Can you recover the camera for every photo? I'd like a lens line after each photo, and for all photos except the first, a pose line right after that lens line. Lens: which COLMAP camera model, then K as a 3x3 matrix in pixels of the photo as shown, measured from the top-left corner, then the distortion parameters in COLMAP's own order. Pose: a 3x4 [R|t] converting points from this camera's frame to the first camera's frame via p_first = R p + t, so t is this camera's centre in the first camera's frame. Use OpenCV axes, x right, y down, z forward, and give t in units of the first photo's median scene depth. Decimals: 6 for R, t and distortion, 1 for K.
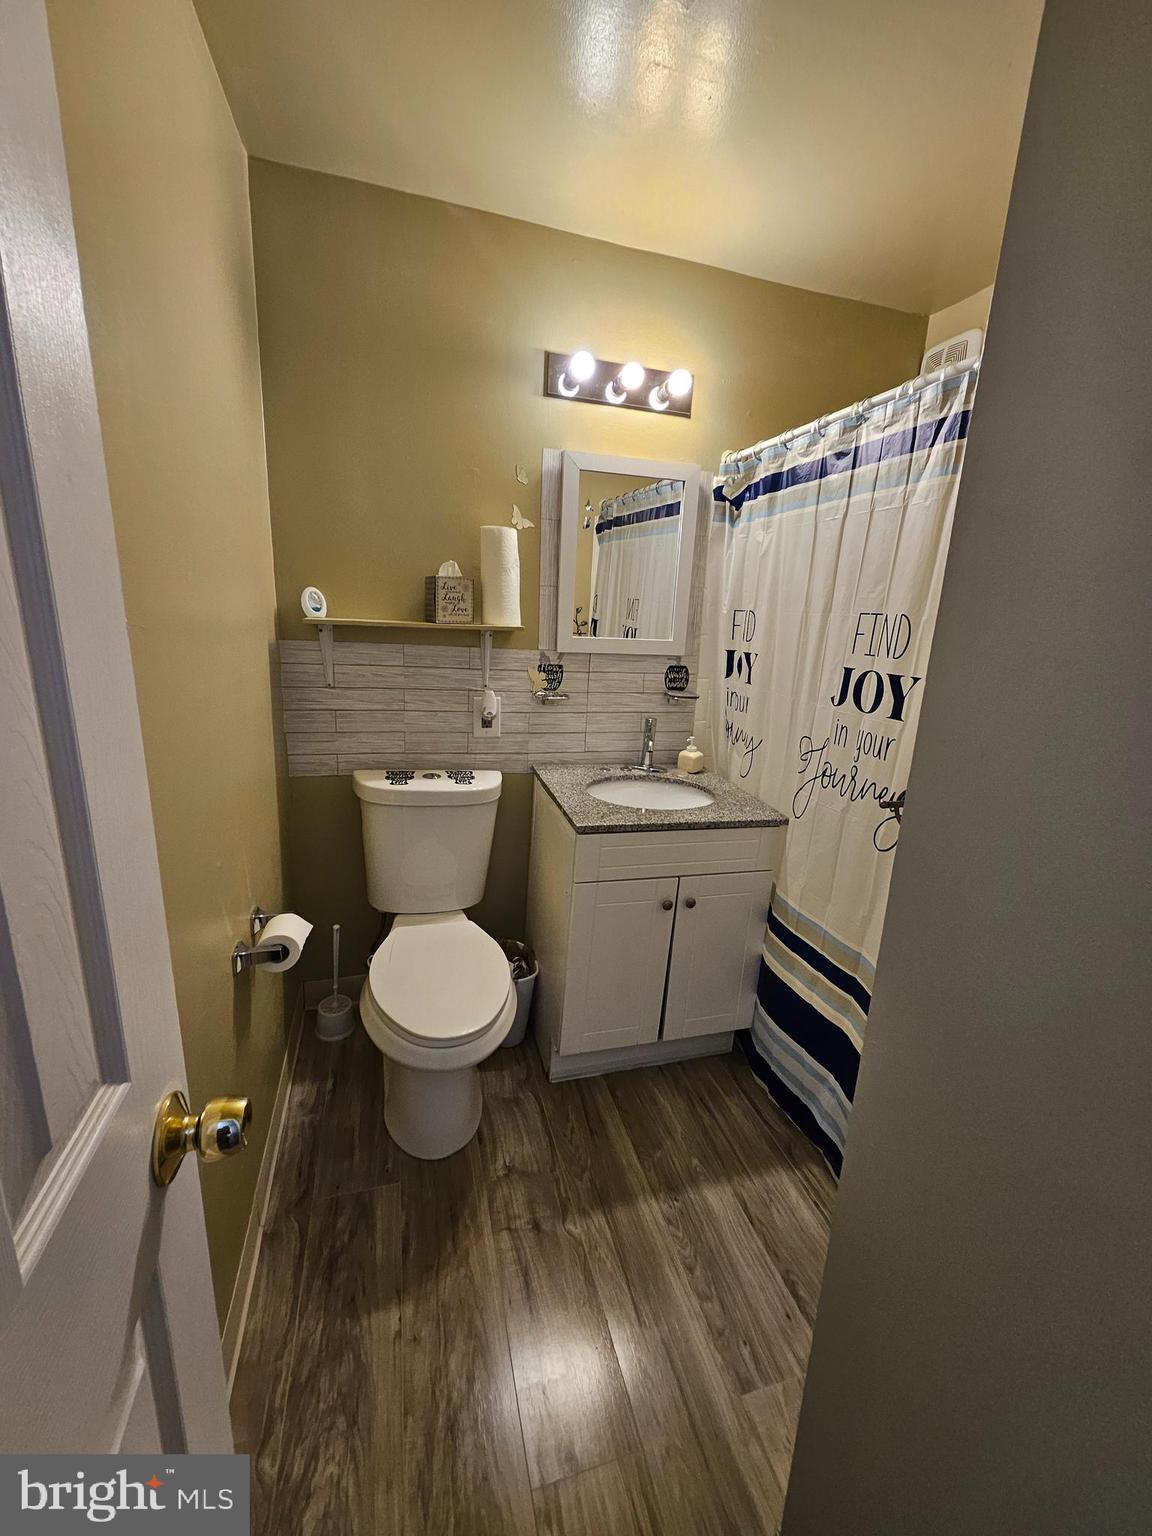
lens RADIAL K [[616.9, 0, 577.1], [0, 616.9, 765.9], [0, 0, 1]] dist [0.003994, -0.000083]
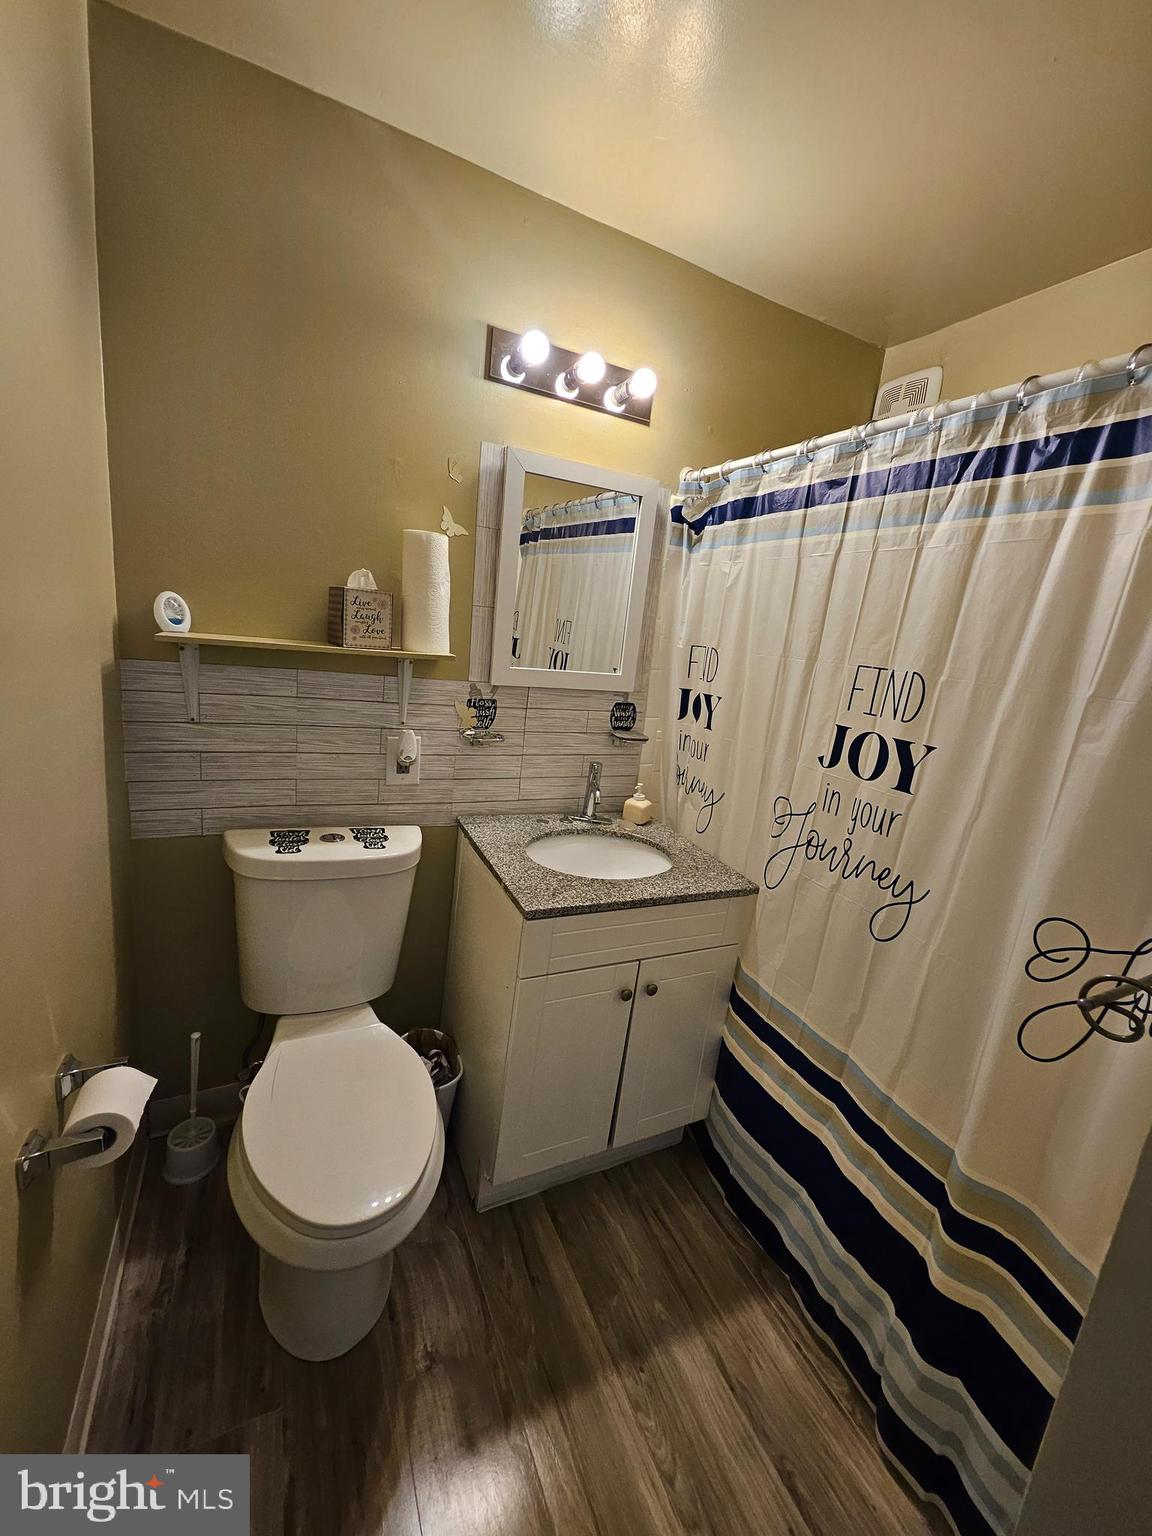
lens RADIAL K [[616.9, 0, 580.0], [0, 616.9, 766.0], [0, 0, 1]] dist [0.003994, -0.000083]
pose [[0.984602, 0.015626, 0.174110, -0.066164], [-0.013412, 0.999814, -0.013886, -0.073058], [-0.174294, 0.011337, 0.984628, 0.174931]]
